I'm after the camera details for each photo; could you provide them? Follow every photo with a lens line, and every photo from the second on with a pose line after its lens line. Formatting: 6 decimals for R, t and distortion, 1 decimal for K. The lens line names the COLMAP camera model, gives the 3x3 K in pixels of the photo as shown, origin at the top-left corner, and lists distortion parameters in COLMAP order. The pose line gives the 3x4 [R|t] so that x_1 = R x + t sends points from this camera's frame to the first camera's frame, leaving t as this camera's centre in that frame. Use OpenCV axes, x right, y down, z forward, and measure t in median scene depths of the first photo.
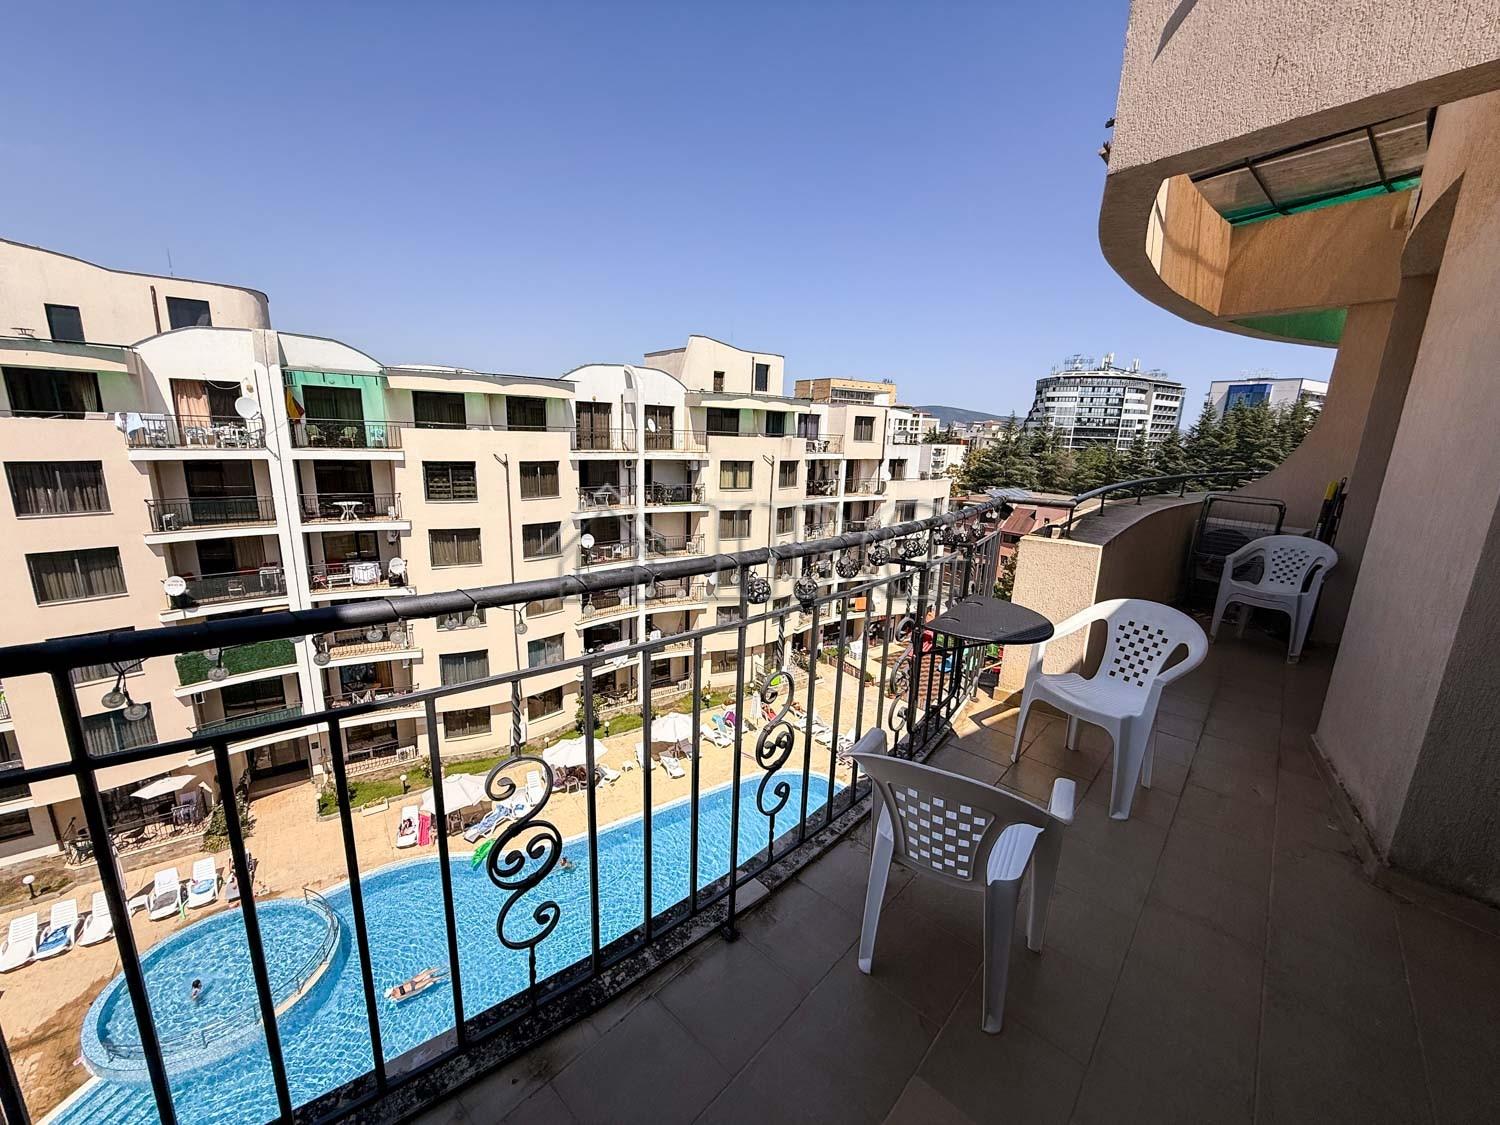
lens RADIAL K [[598.7, 0, 747.7], [0, 598.7, 555.5], [0, 0, 1]] dist [-0.000483, 0.000479]
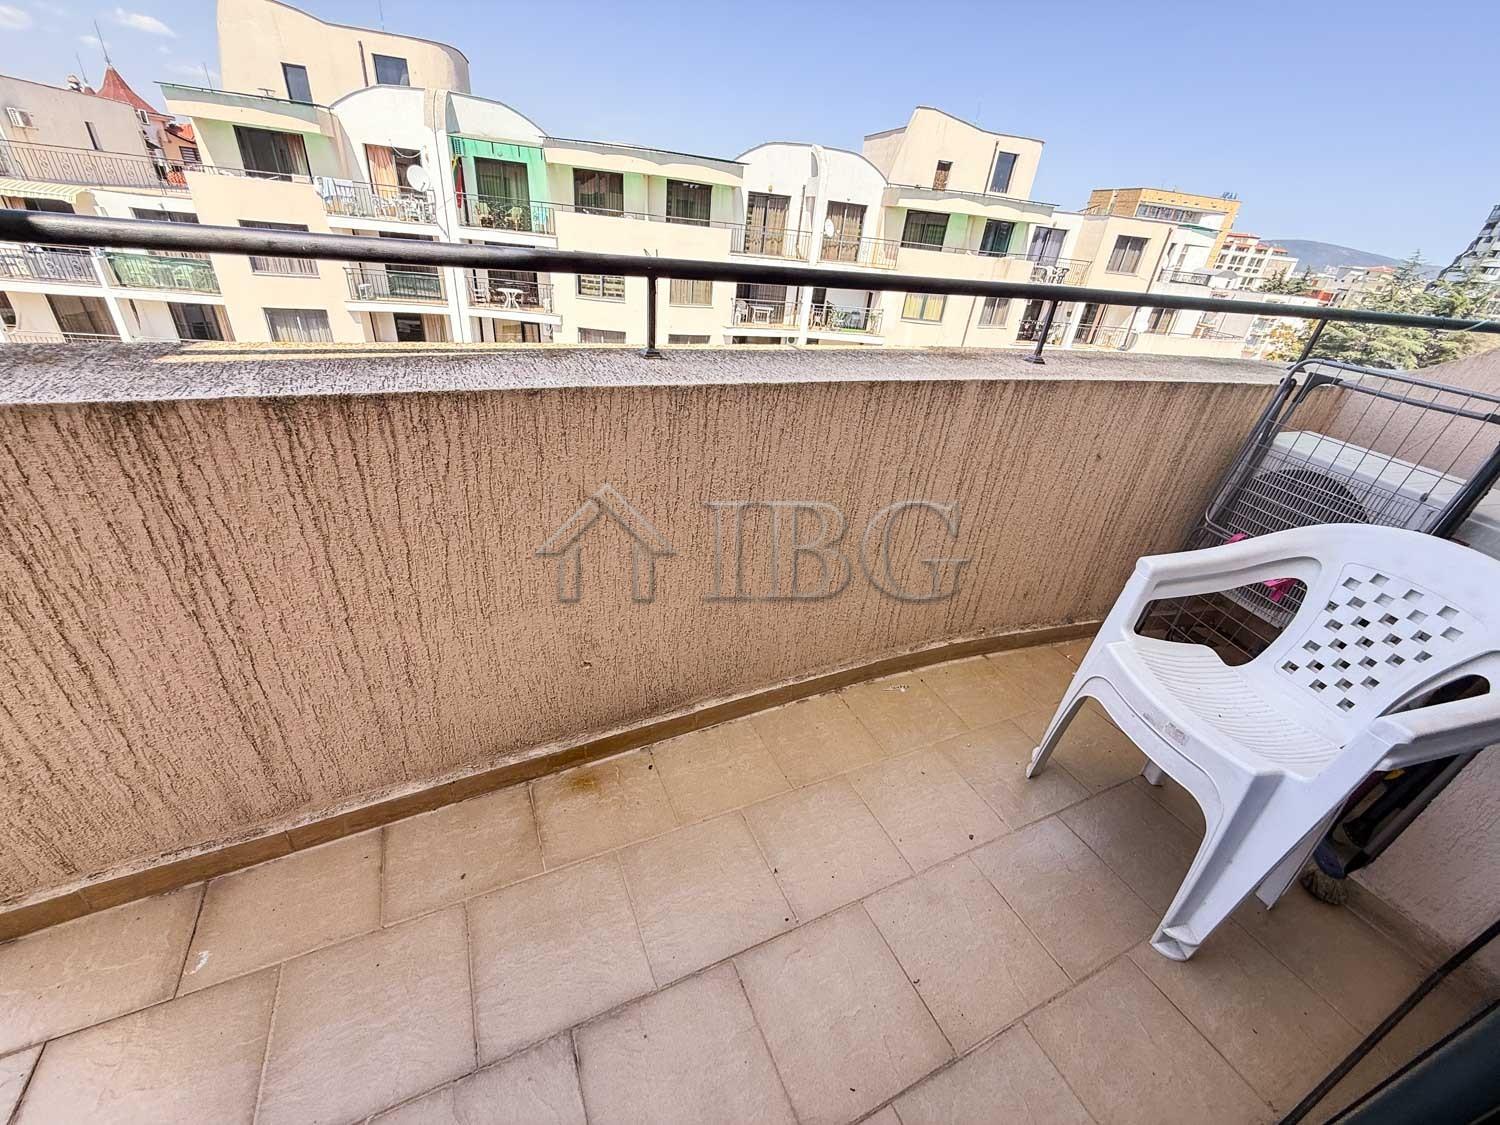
lens RADIAL K [[598.7, 0, 746.6], [0, 598.7, 563.1], [0, 0, 1]] dist [-0.000483, 0.000479]
pose [[0.923759, 0.233162, -0.303818, 0.117540], [-0.139768, 0.943842, 0.299378, -0.010141], [0.356560, -0.234089, 0.904471, 0.107492]]
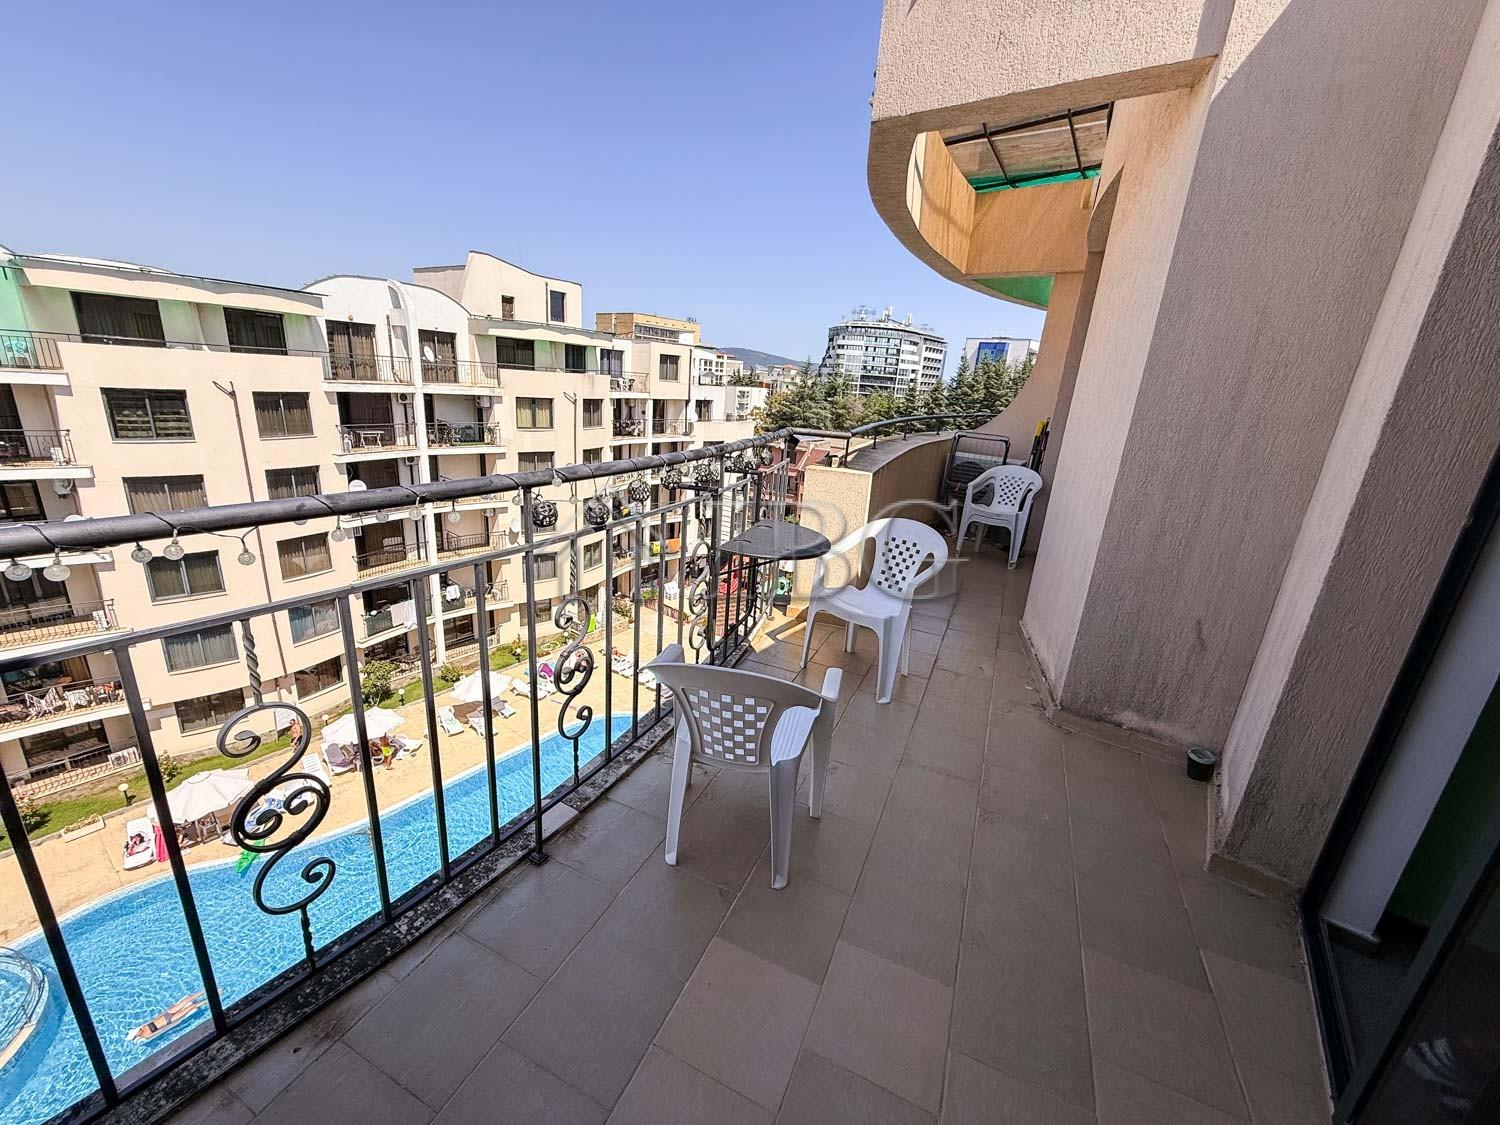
lens RADIAL K [[598.7, 0, 747.9], [0, 598.7, 556.1], [0, 0, 1]] dist [-0.000483, 0.000479]
pose [[0.951314, -0.055519, 0.303183, 0.001972], [0.026135, 0.994631, 0.100132, 0.002293], [-0.307114, -0.087334, 0.947657, -0.001418]]
